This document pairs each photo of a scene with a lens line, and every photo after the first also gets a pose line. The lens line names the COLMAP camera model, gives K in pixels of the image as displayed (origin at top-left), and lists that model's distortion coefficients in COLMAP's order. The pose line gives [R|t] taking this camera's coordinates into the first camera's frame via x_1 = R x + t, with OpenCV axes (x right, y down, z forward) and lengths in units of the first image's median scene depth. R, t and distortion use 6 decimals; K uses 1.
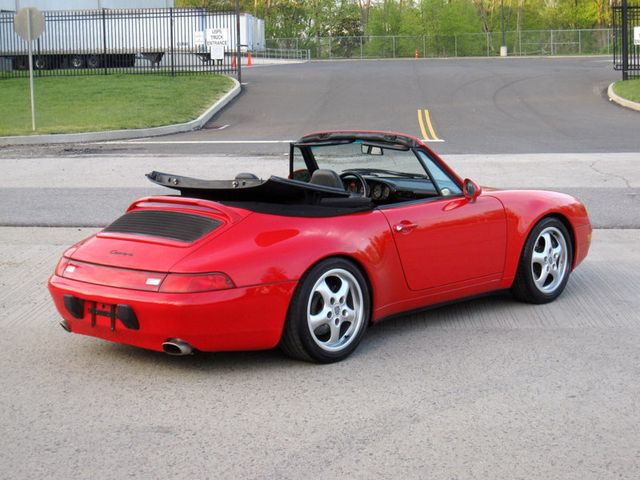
lens RADIAL K [[1297.3, 0, 320.0], [0, 1297.3, 240.0], [0, 0, 1]] dist [-0.074255, -0.465775]
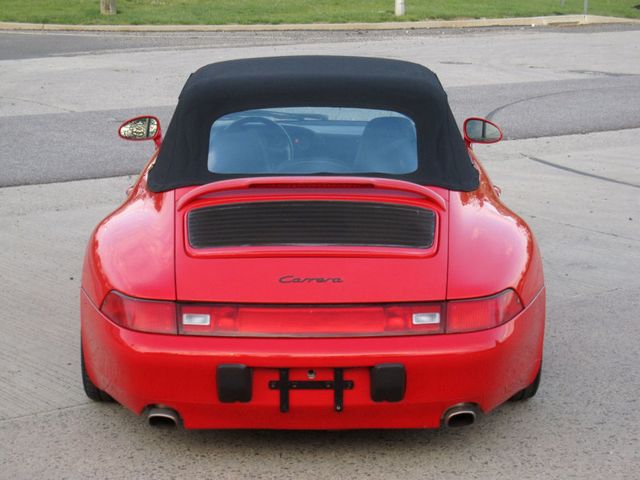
lens RADIAL K [[1536.8, 0, 320.0], [0, 1536.8, 240.0], [0, 0, 1]] dist [-0.079279, -0.392171]
pose [[0.705946, -0.117441, 0.698461, -0.122253], [0.071618, 0.992939, 0.094571, -0.014130], [-0.704636, -0.016740, 0.709372, 0.095557]]
